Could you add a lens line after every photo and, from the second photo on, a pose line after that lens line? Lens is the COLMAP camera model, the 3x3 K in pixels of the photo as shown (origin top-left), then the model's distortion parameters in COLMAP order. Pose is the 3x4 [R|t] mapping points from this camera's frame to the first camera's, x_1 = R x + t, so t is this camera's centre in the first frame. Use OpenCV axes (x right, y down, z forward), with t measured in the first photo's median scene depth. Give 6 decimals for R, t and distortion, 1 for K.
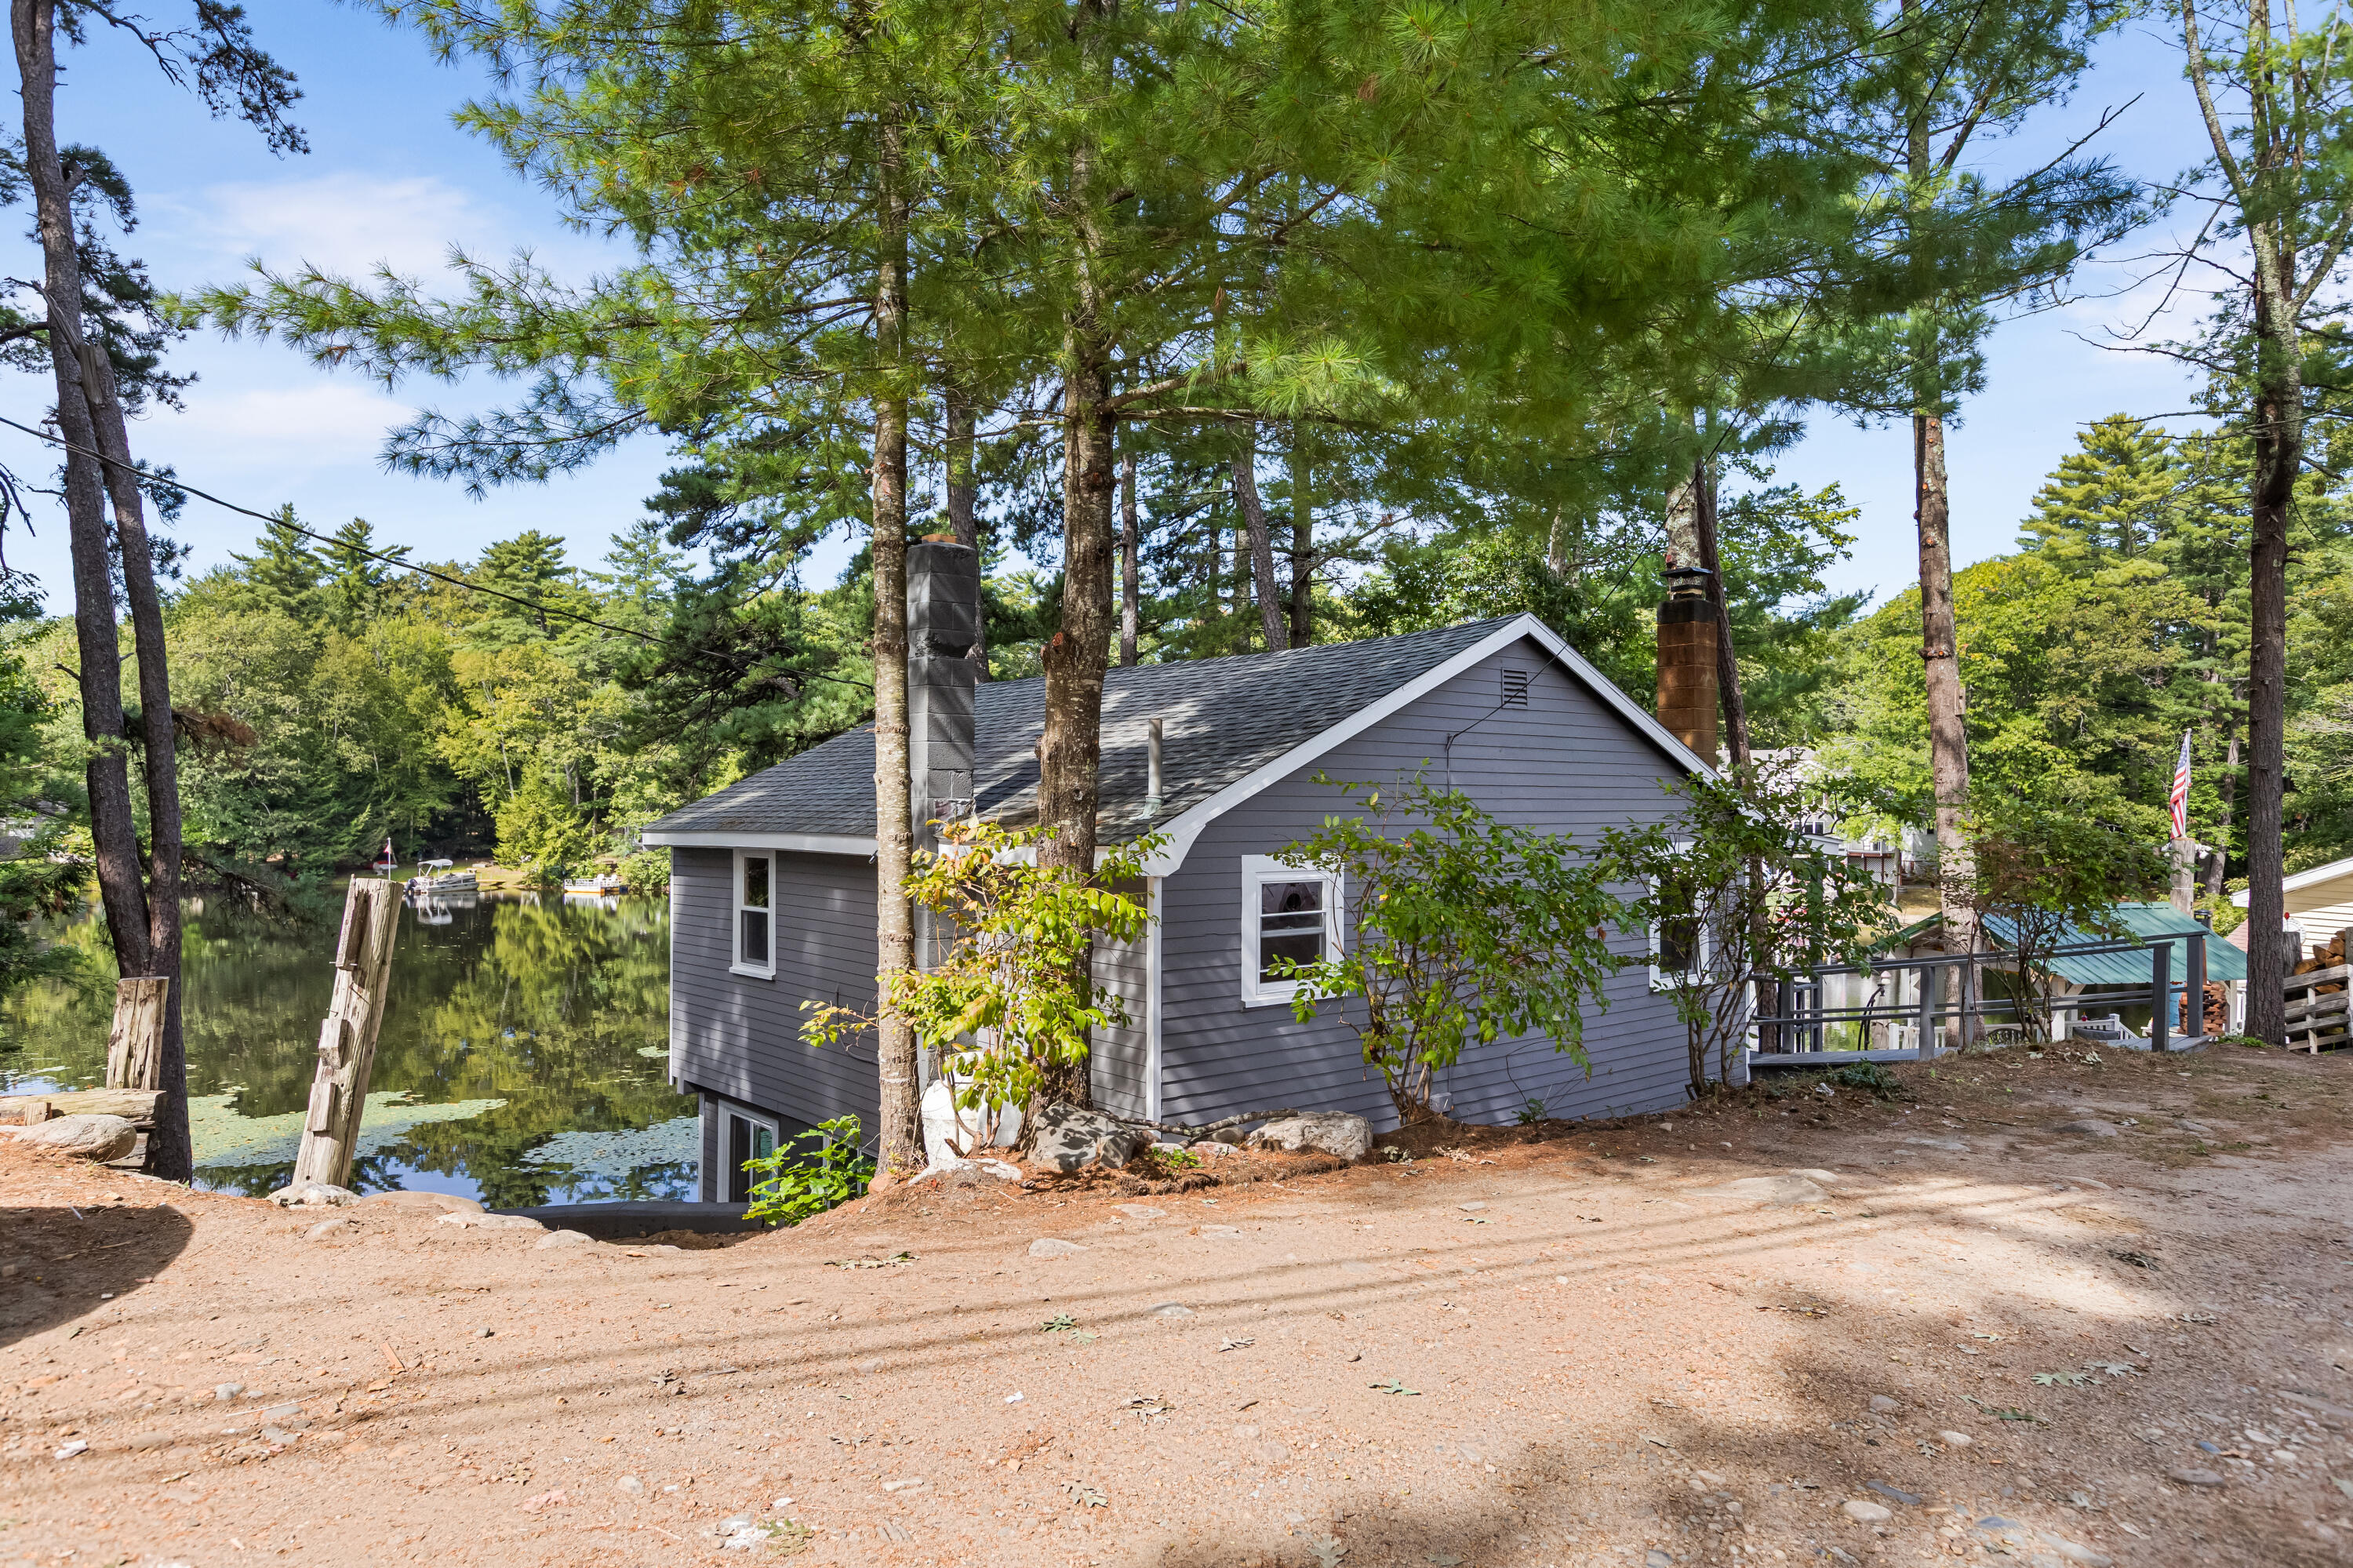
lens RADIAL K [[1481.2, 0, 1182.0], [0, 1481.2, 783.7], [0, 0, 1]] dist [0.004383, 0.001046]
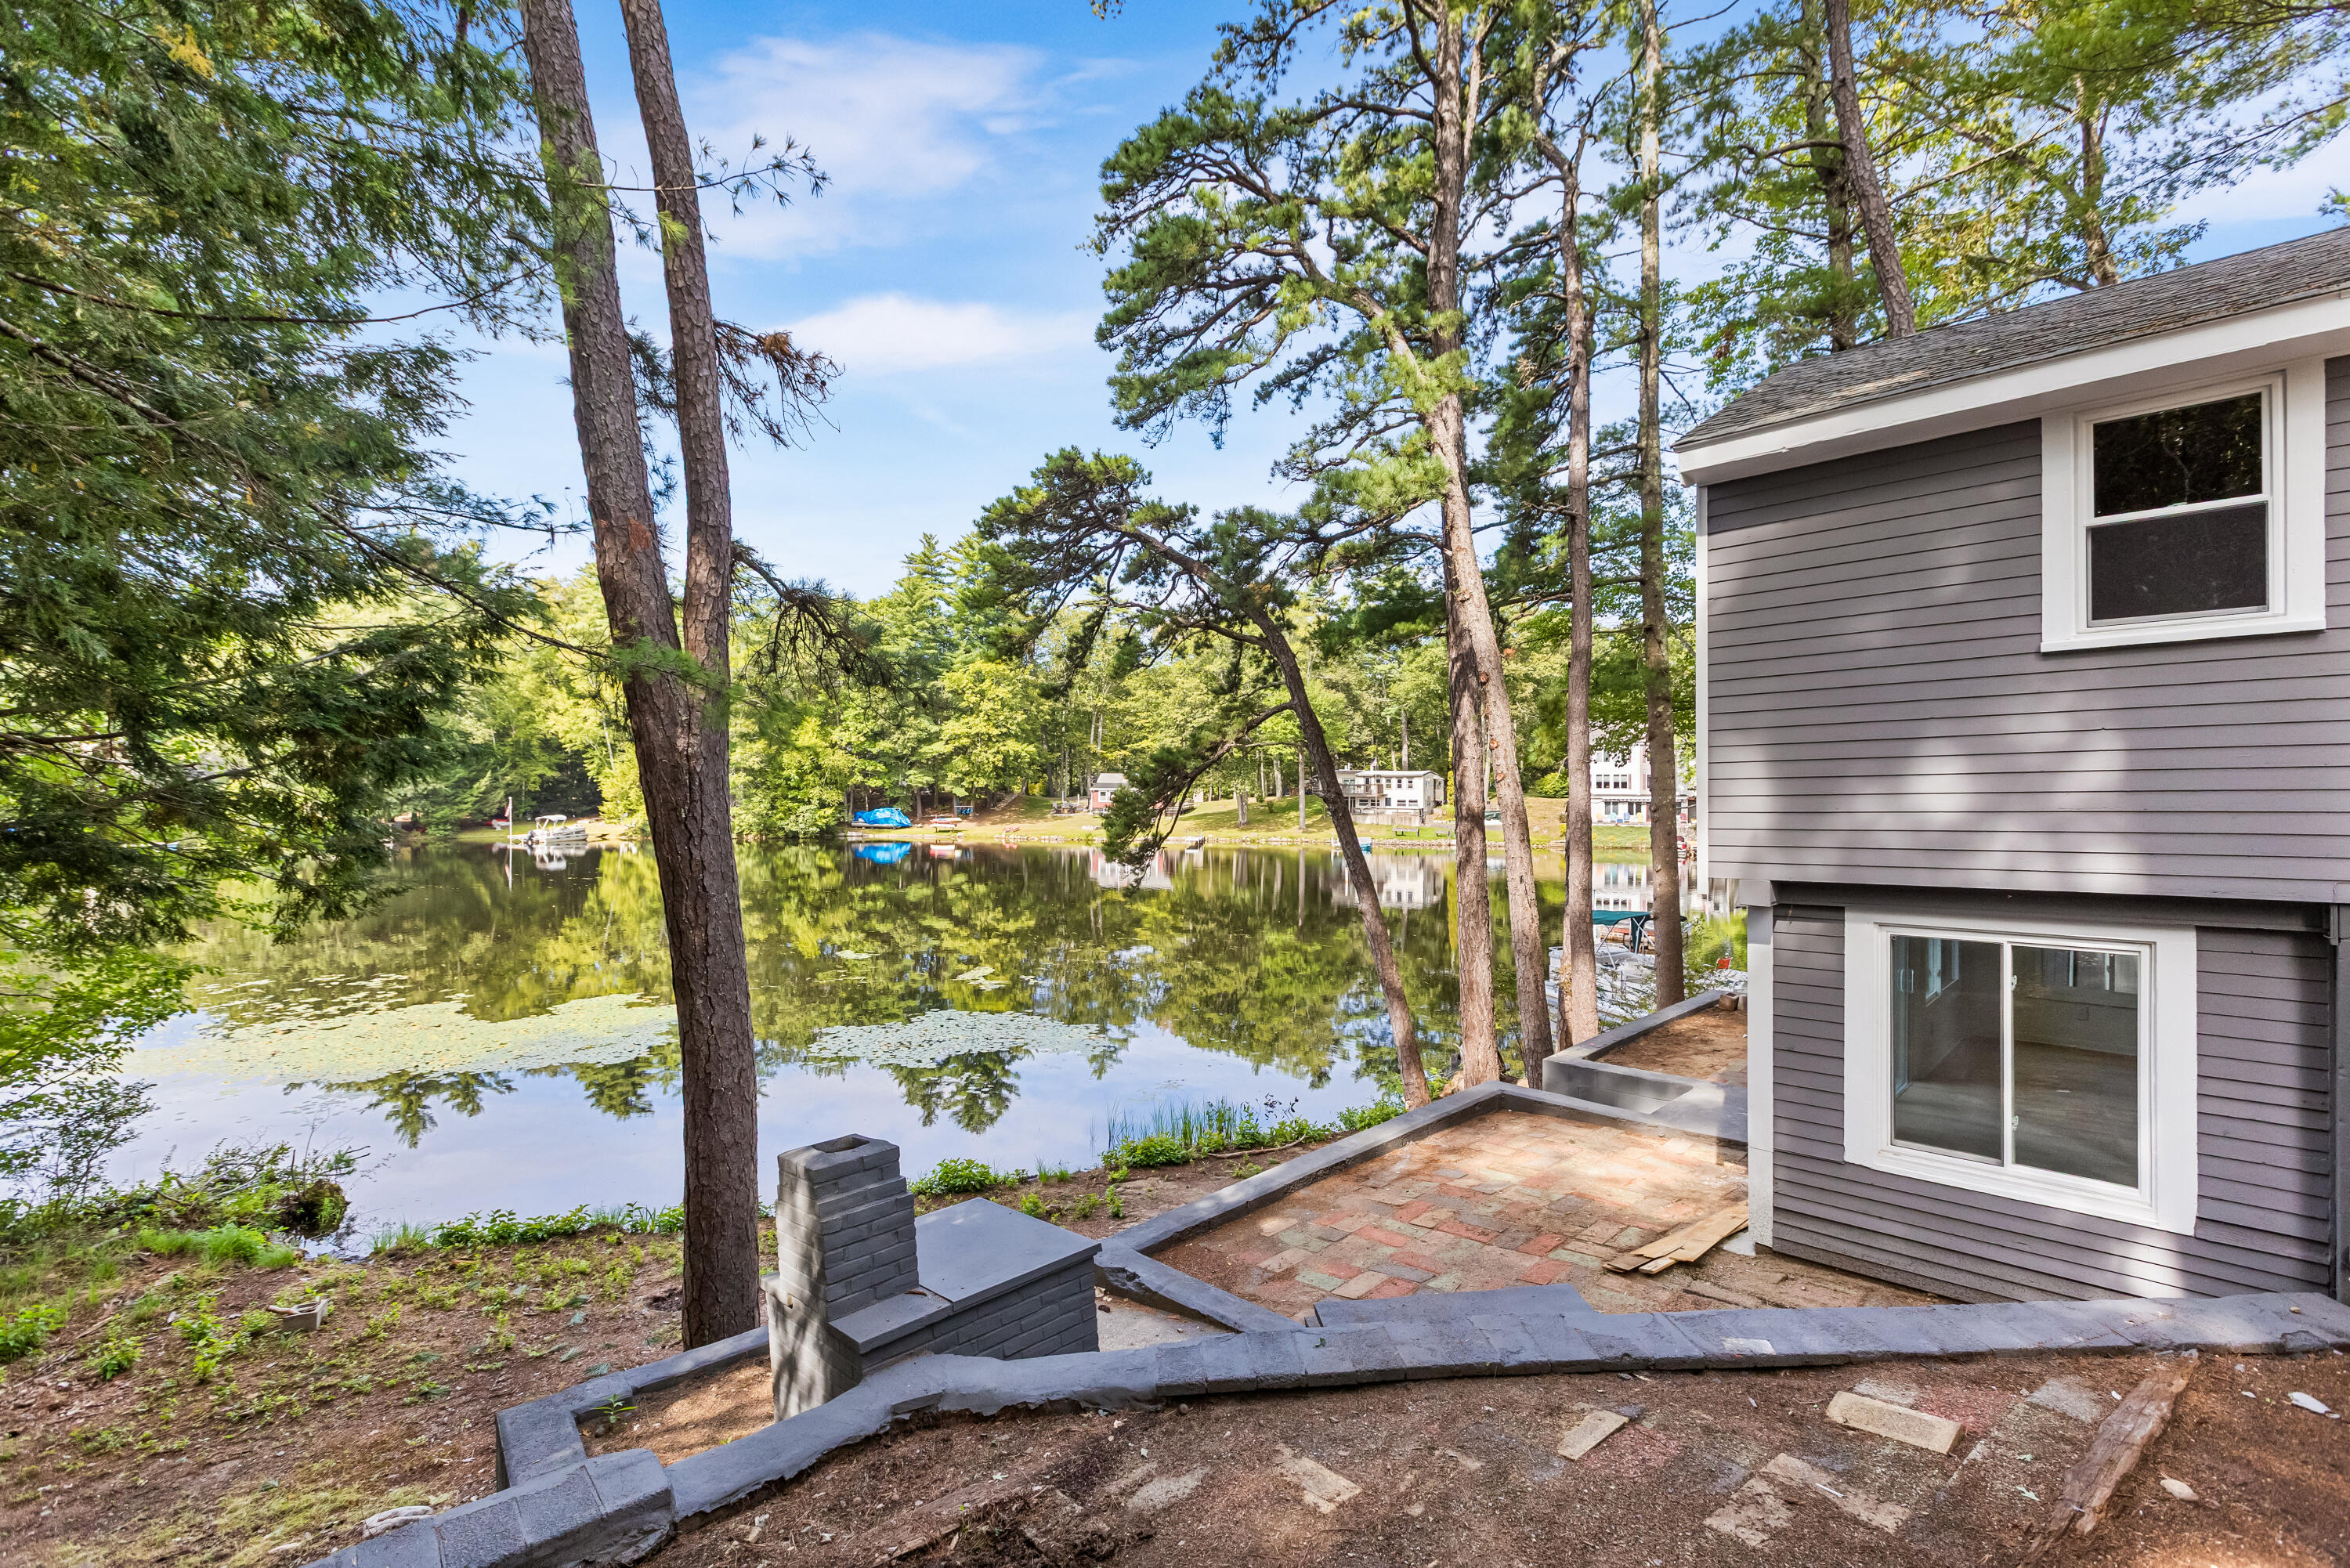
lens RADIAL K [[1069.7, 0, 1171.9], [0, 1069.7, 787.7], [0, 0, 1]] dist [0.002636, -0.000960]
pose [[0.995254, -0.007478, 0.097020, -0.082844], [0.006468, 0.999922, 0.010716, 0.021837], [-0.097093, -0.010038, 0.995225, 0.084561]]
